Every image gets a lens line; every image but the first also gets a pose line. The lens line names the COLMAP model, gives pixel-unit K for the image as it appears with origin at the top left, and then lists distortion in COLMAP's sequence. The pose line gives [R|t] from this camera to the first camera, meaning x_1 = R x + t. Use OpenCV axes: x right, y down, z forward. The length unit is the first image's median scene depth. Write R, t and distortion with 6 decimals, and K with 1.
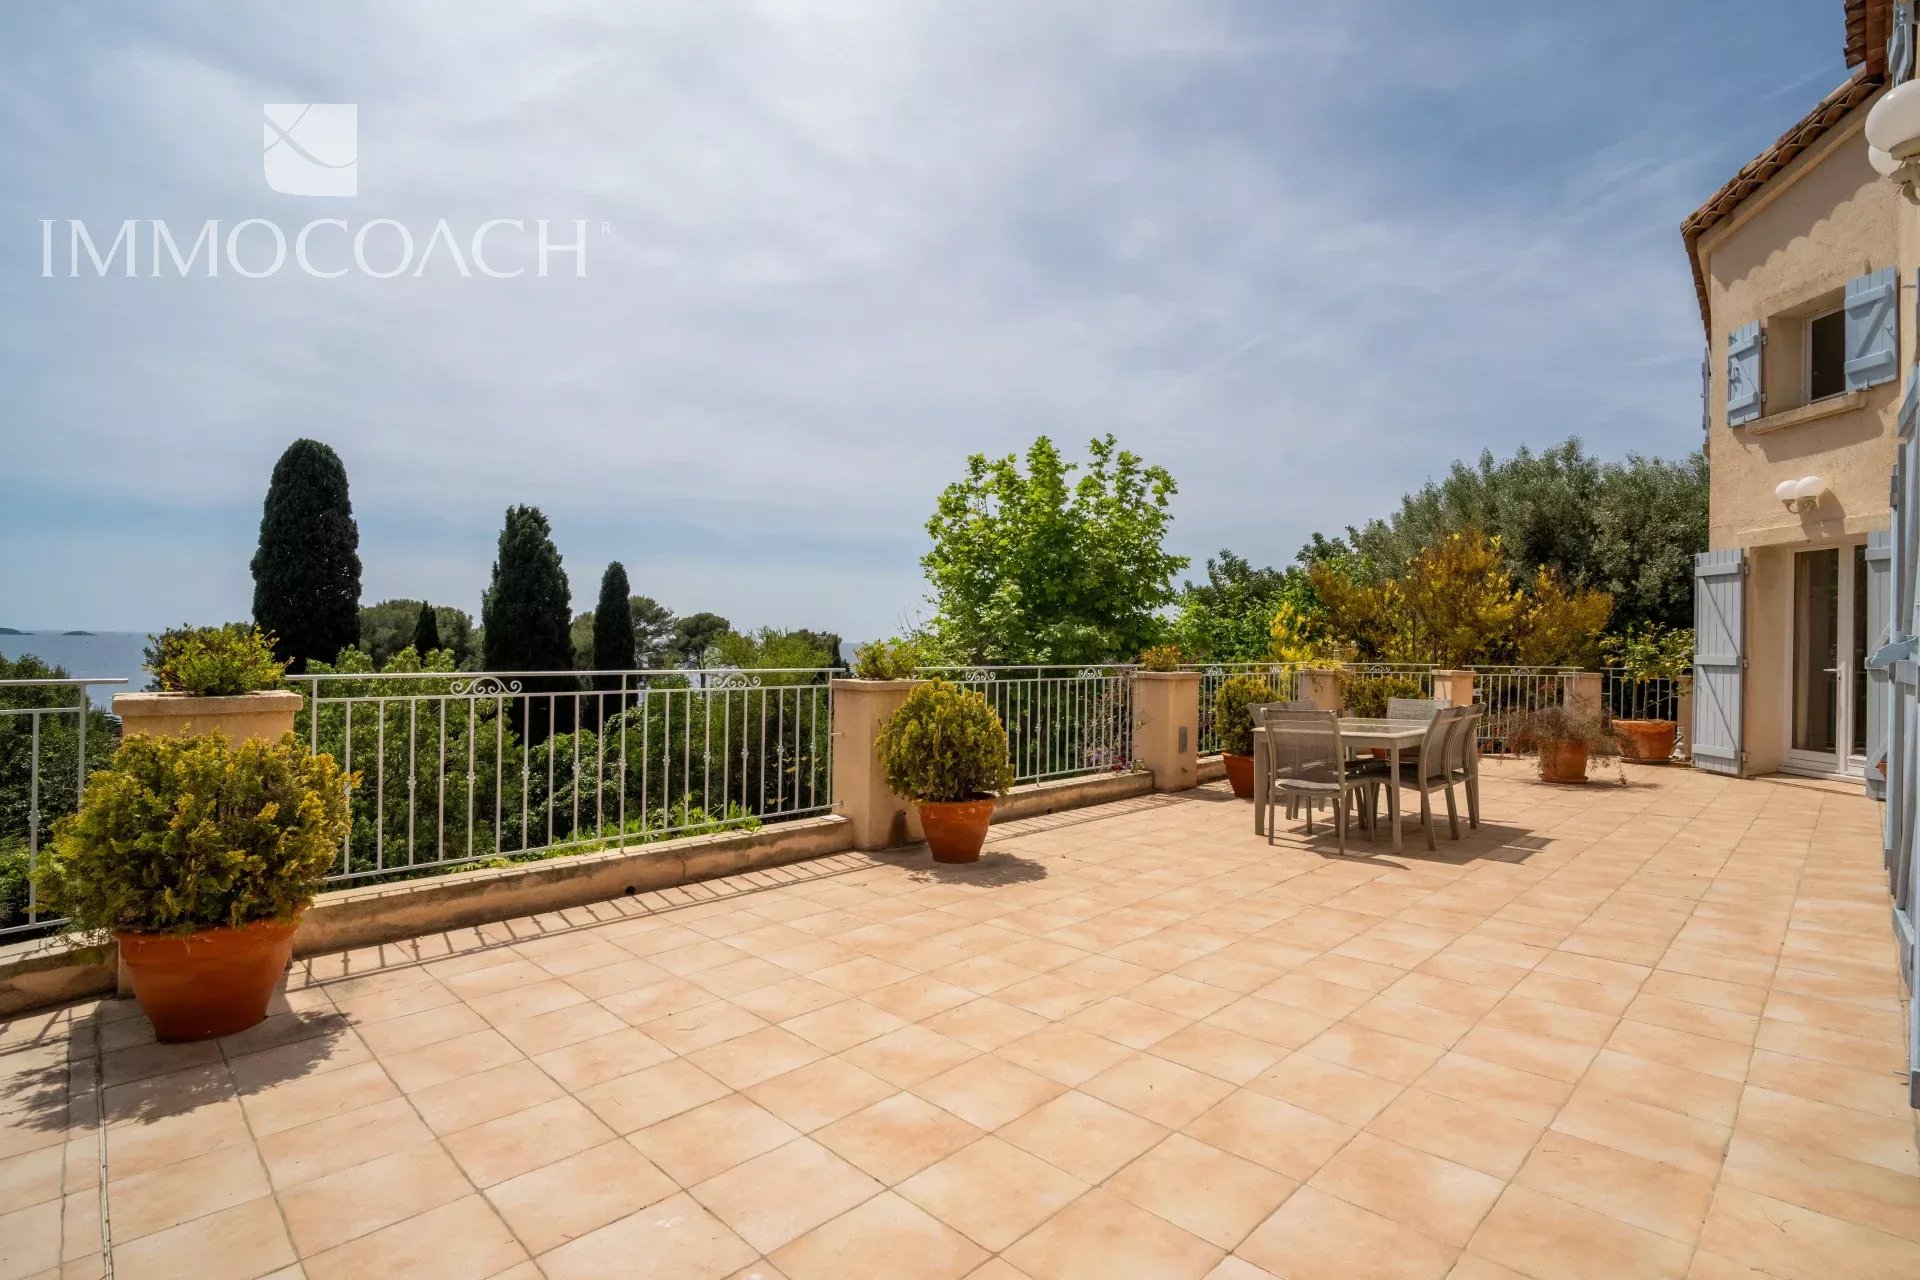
lens RADIAL K [[892.1, 0, 964.2], [0, 892.1, 632.2], [0, 0, 1]] dist [0.001883, -0.002399]
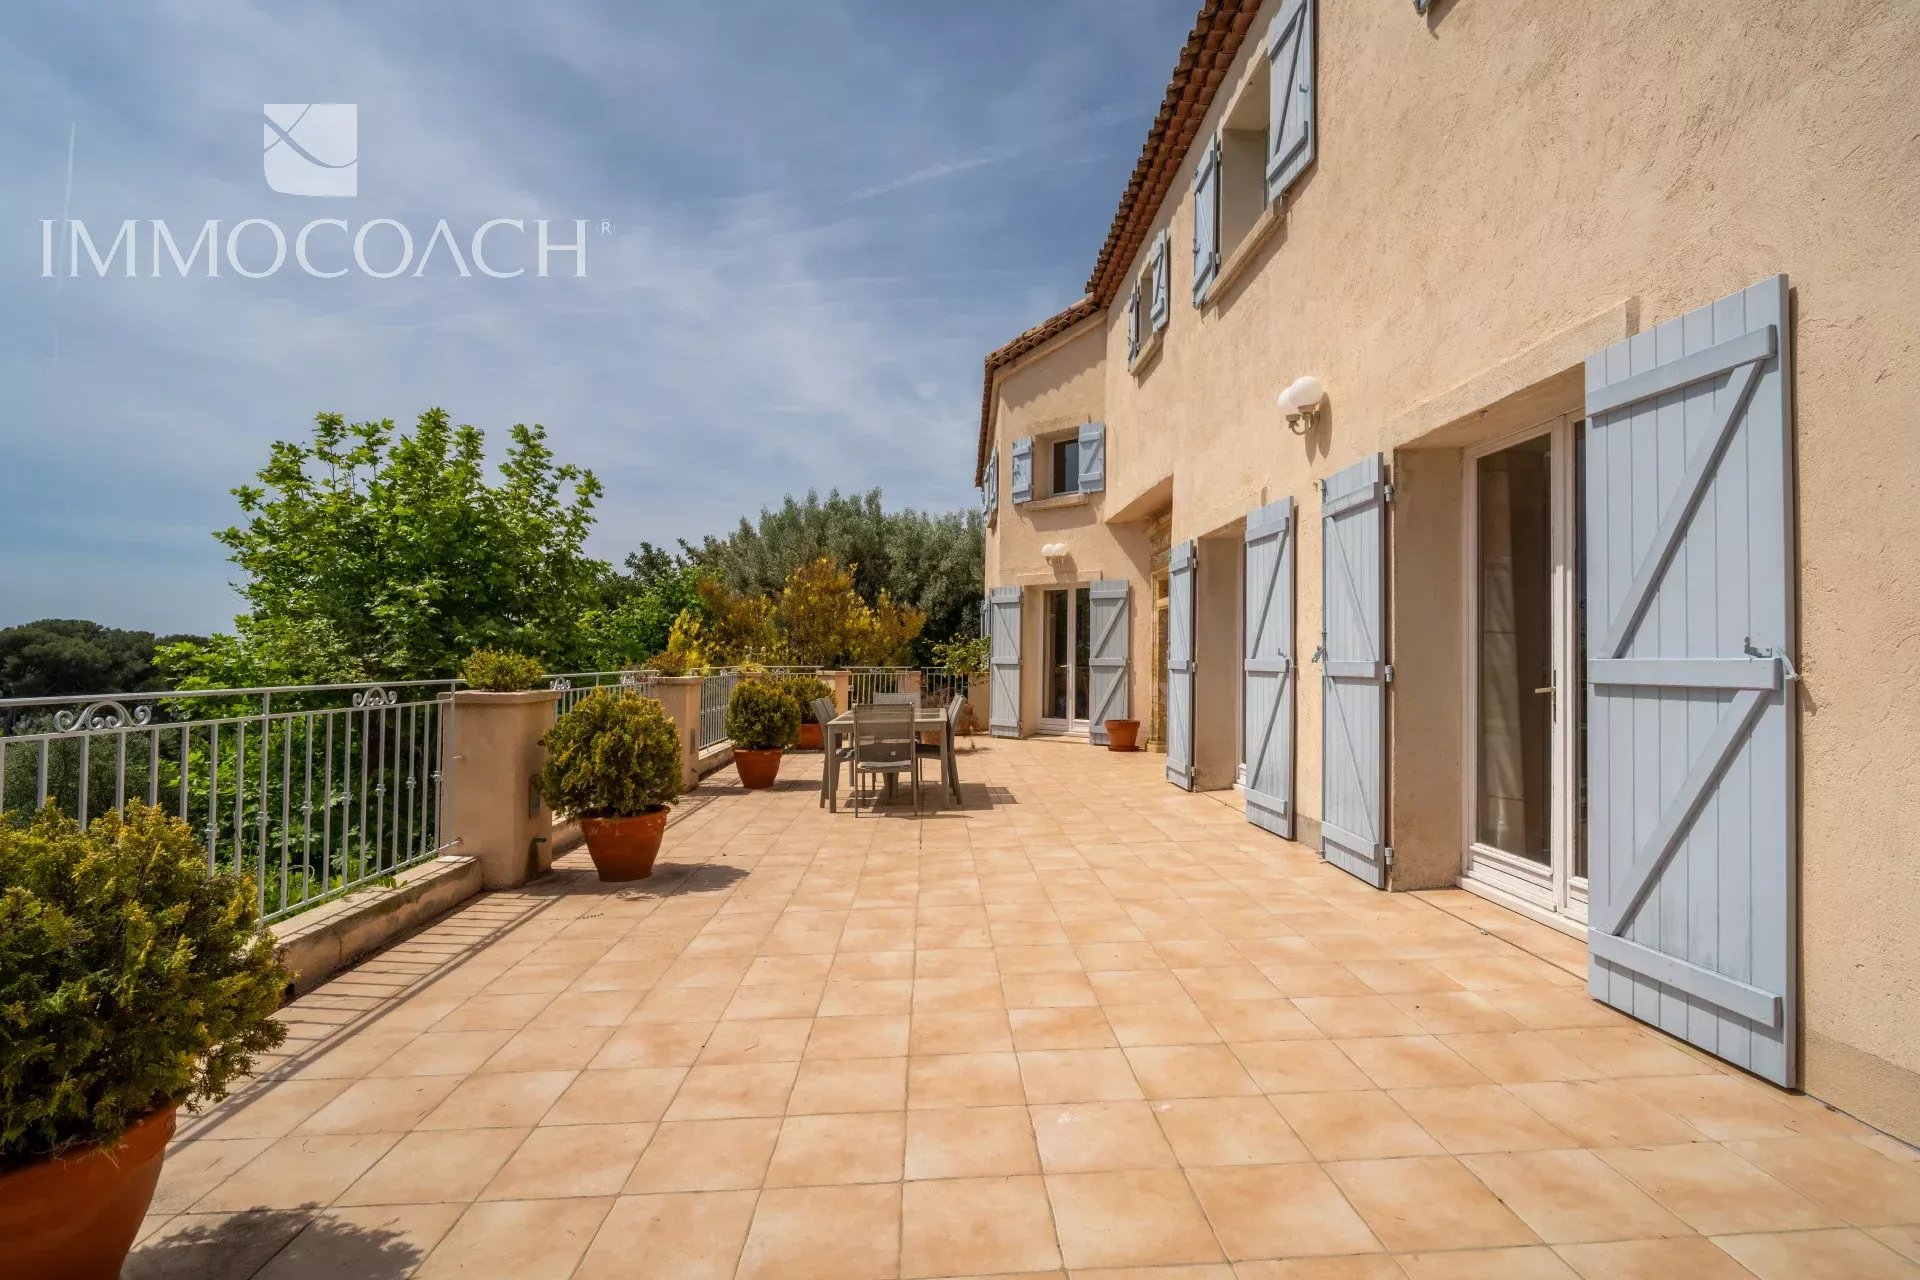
lens RADIAL K [[892.1, 0, 964.2], [0, 892.1, 635.6], [0, 0, 1]] dist [0.001883, -0.002399]
pose [[0.674432, 0.012329, 0.738234, -0.319676], [-0.010629, 0.999919, -0.006989, 0.000743], [-0.738260, -0.003133, 0.674509, 0.064606]]
